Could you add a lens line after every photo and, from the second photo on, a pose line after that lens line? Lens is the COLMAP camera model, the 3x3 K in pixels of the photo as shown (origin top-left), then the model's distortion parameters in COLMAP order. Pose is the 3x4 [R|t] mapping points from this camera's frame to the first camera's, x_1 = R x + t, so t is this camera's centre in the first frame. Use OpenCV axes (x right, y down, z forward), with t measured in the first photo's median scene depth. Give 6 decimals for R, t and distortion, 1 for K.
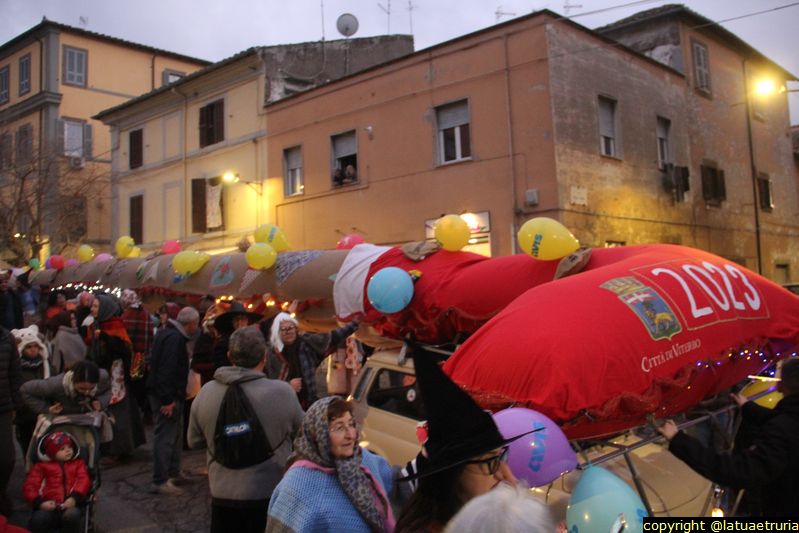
lens RADIAL K [[664.7, 0, 399.5], [0, 664.7, 266.5], [0, 0, 1]] dist [-0.194713, 0.158056]
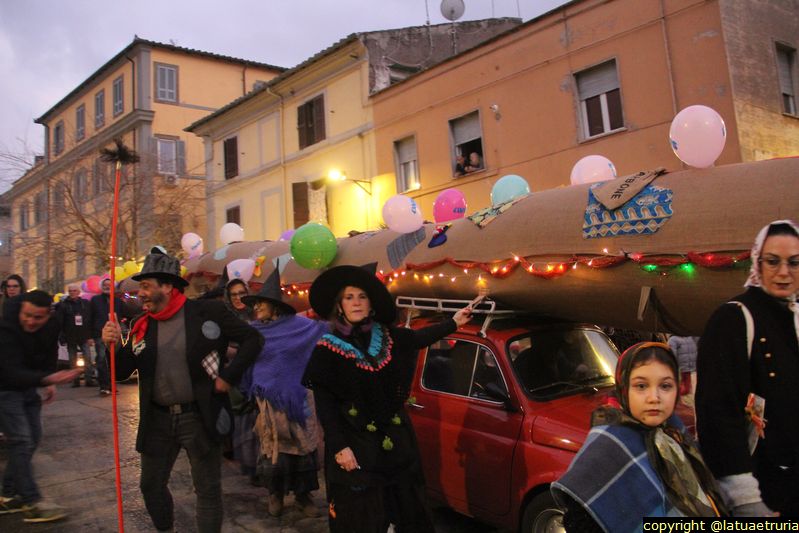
lens RADIAL K [[664.7, 0, 399.5], [0, 664.7, 266.5], [0, 0, 1]] dist [-0.194713, 0.158056]
pose [[0.990011, -0.042650, -0.134386, -0.051049], [0.038531, 0.998709, -0.033100, 0.020091], [0.135624, 0.027591, 0.990376, 0.106056]]
